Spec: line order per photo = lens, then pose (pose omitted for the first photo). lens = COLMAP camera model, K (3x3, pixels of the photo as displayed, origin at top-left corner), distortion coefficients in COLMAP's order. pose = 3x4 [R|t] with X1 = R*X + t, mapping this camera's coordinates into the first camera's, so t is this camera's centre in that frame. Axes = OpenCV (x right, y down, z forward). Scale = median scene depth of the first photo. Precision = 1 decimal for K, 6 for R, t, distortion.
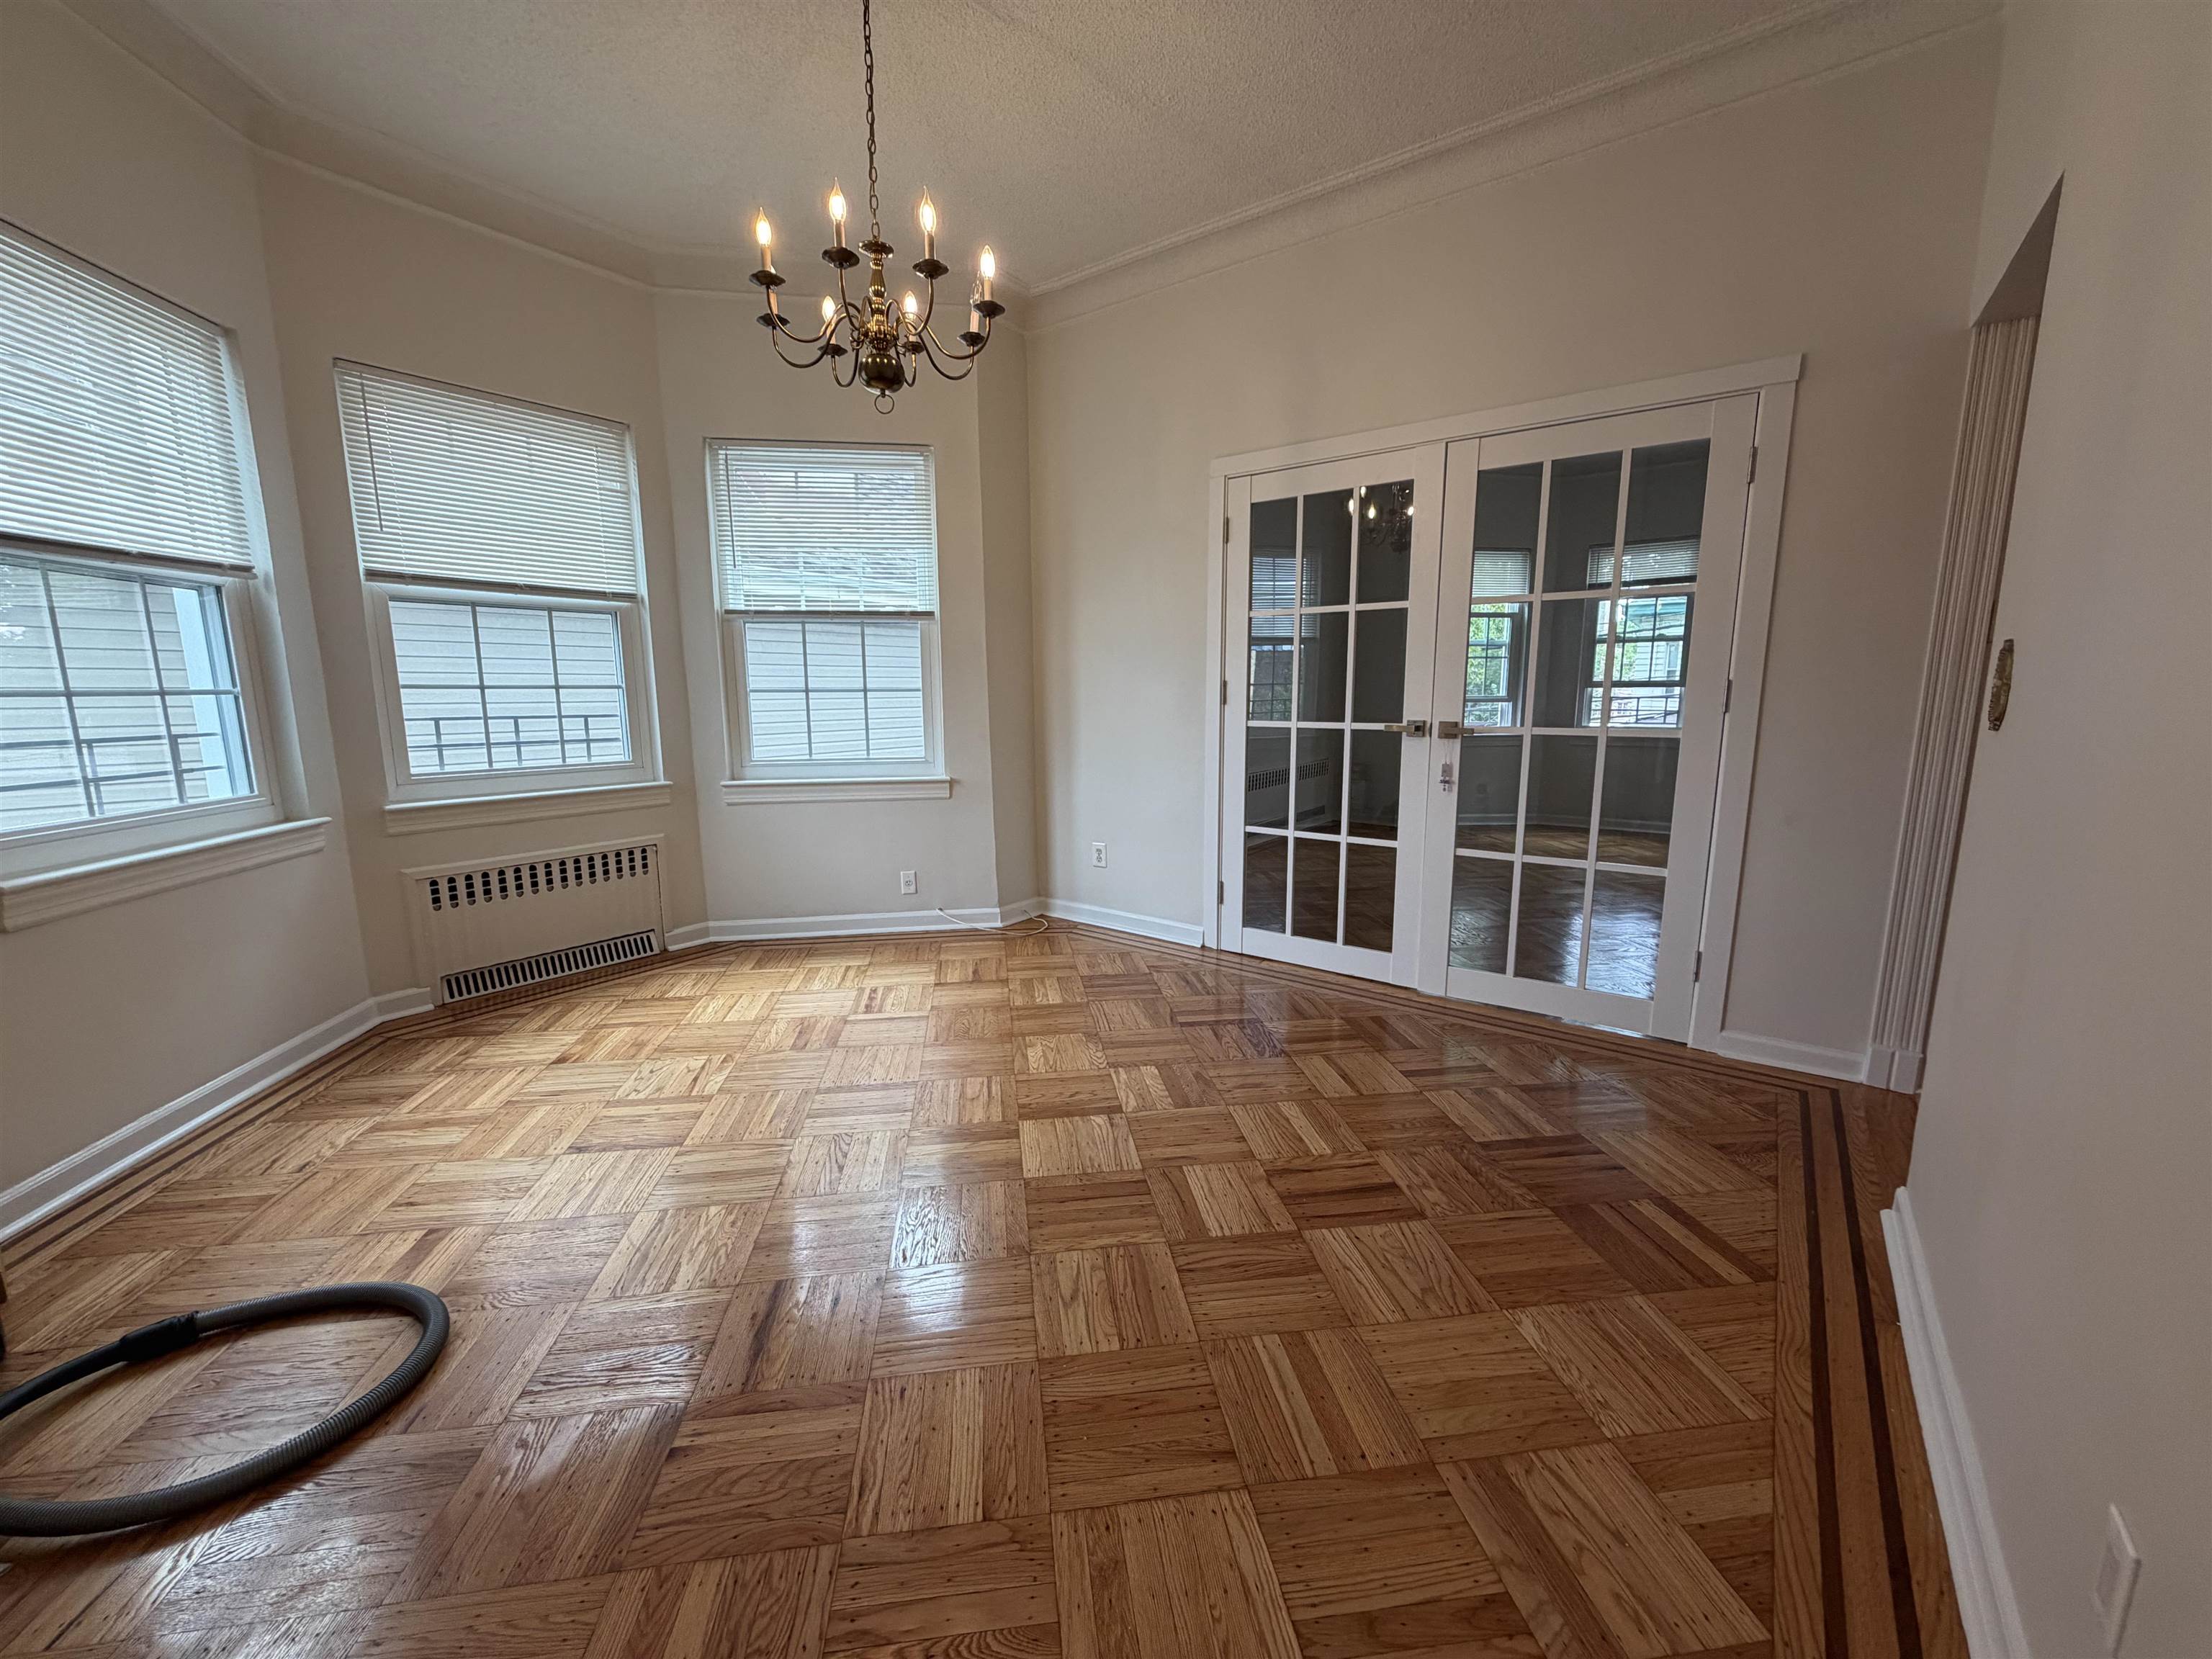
lens RADIAL K [[877.8, 0, 1095.5], [0, 877.8, 823.9], [0, 0, 1]] dist [0.002216, -0.000834]
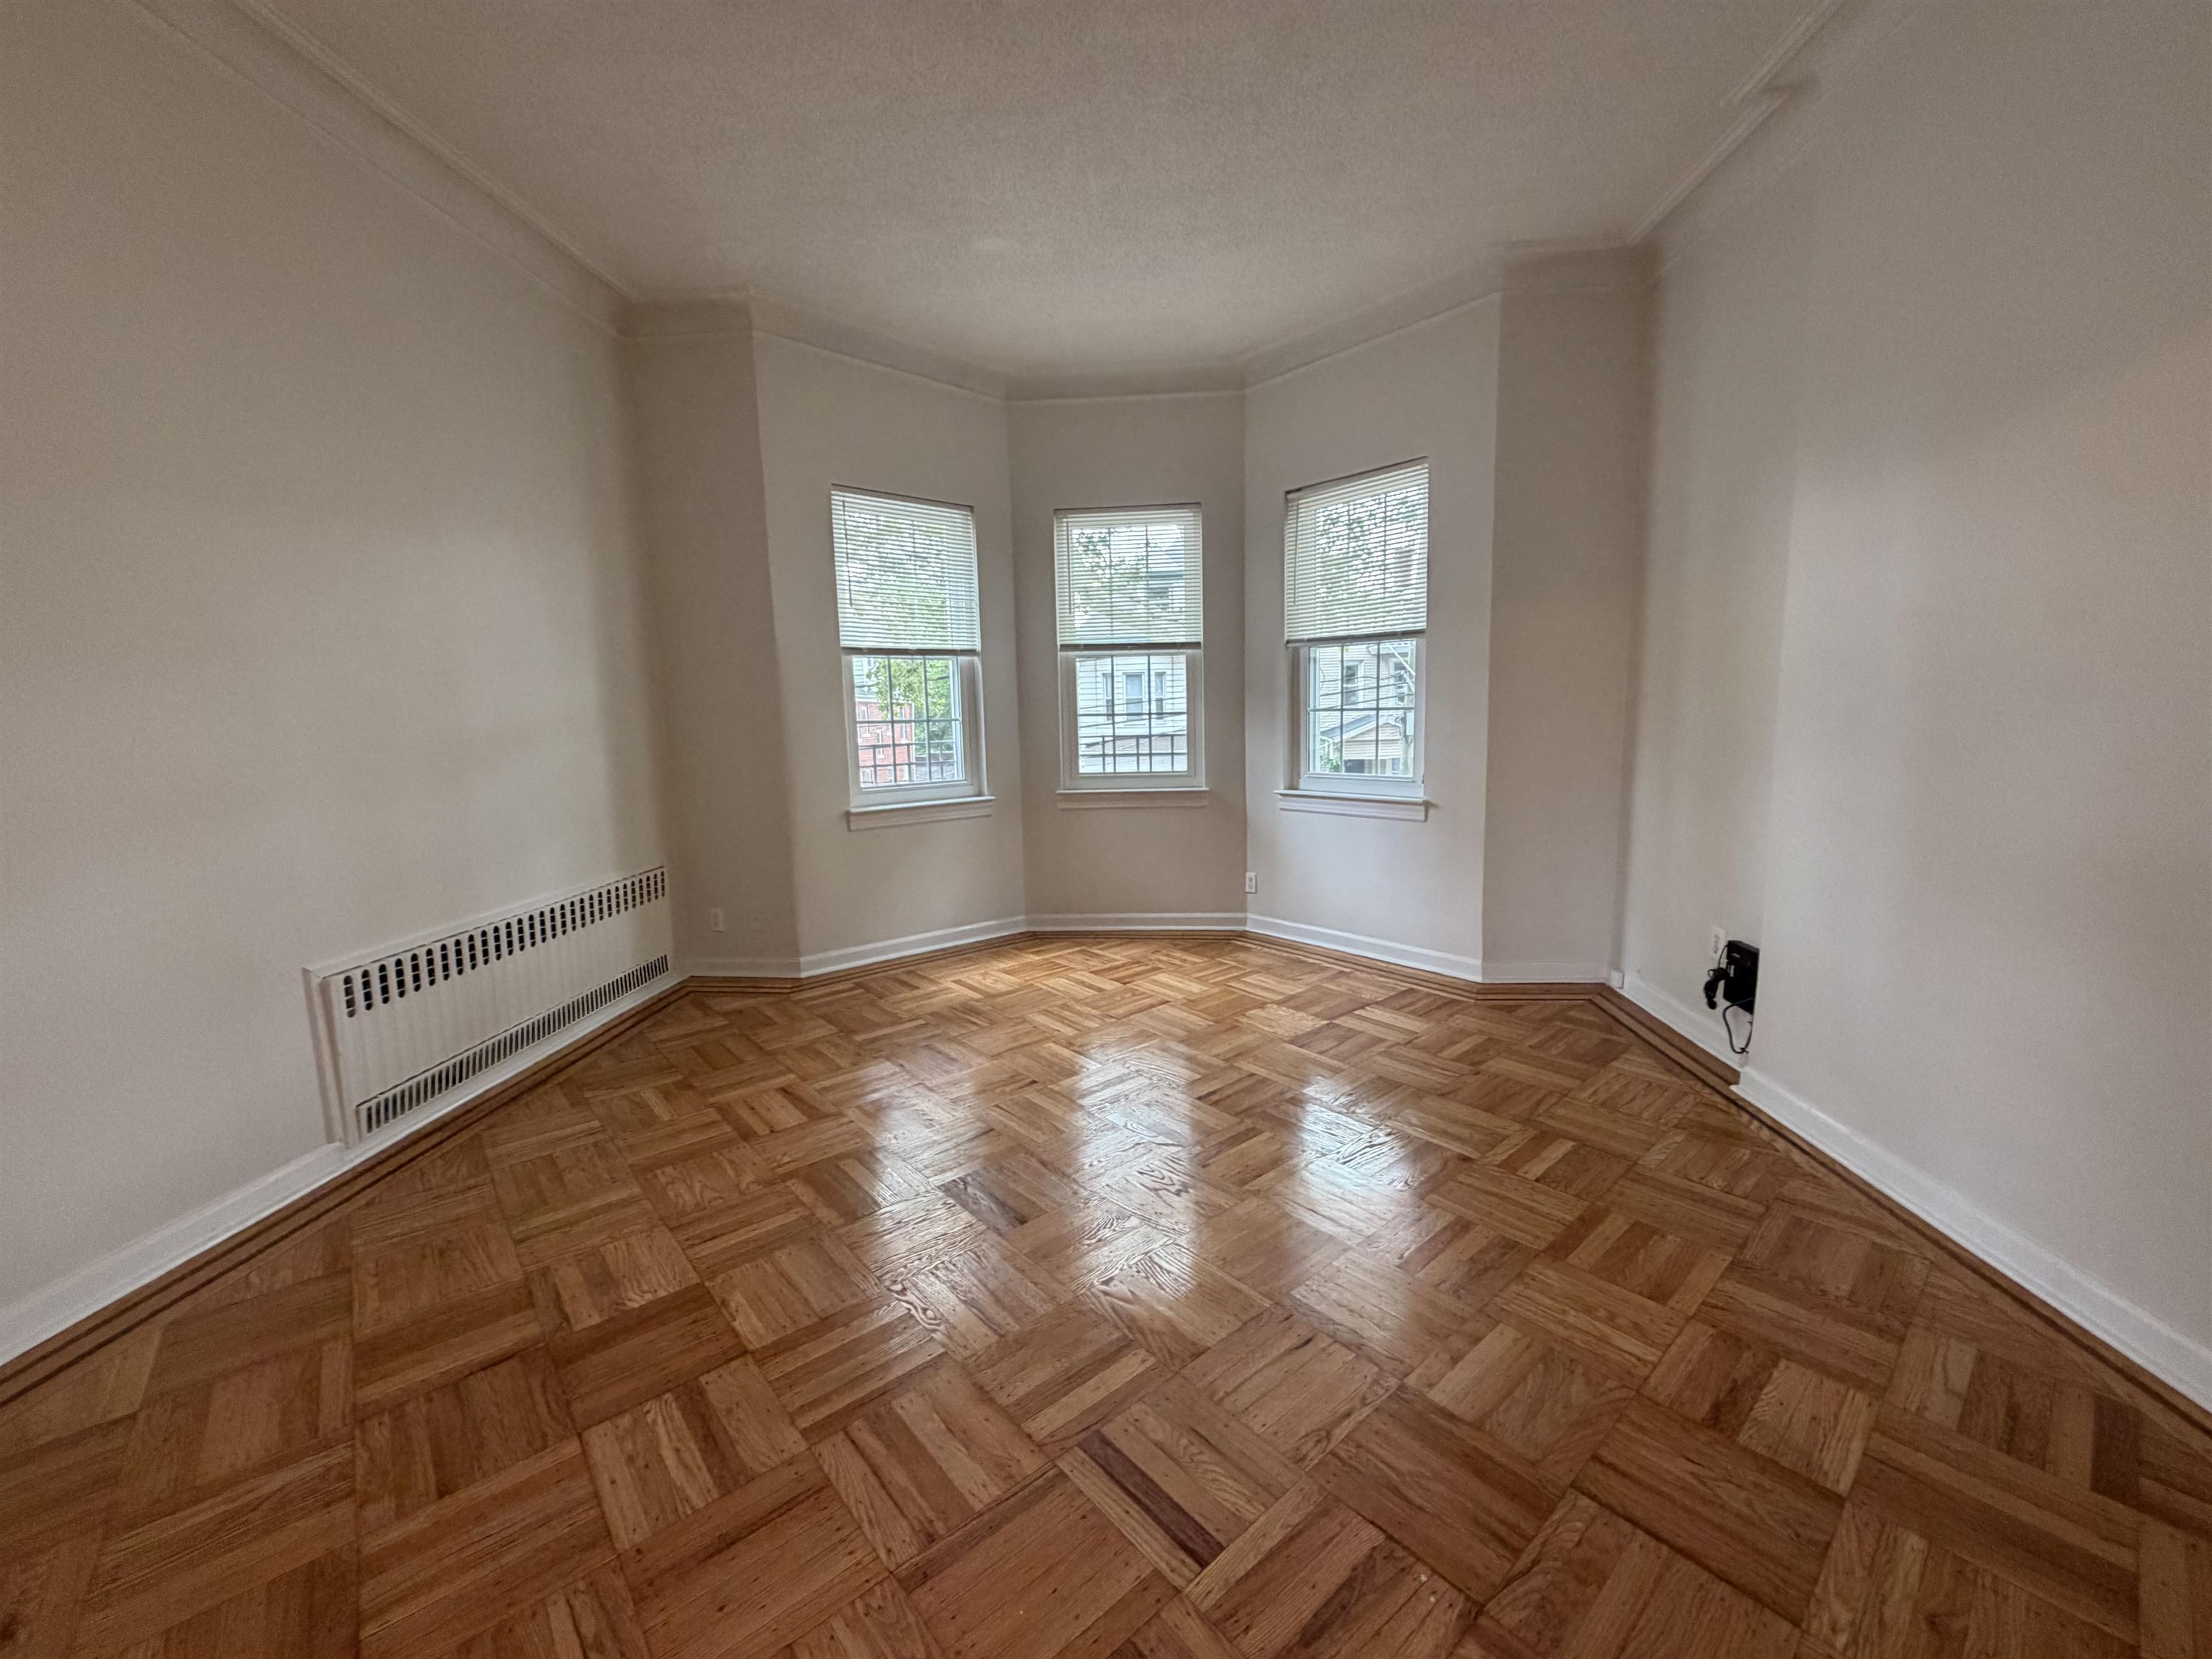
lens RADIAL K [[877.8, 0, 1102.5], [0, 877.8, 831.6], [0, 0, 1]] dist [0.002216, -0.000834]
pose [[0.538814, 0.102837, -0.836124, 0.470109], [-0.105682, 0.992932, 0.054020, -0.041717], [0.835769, 0.059256, 0.545874, 0.239654]]
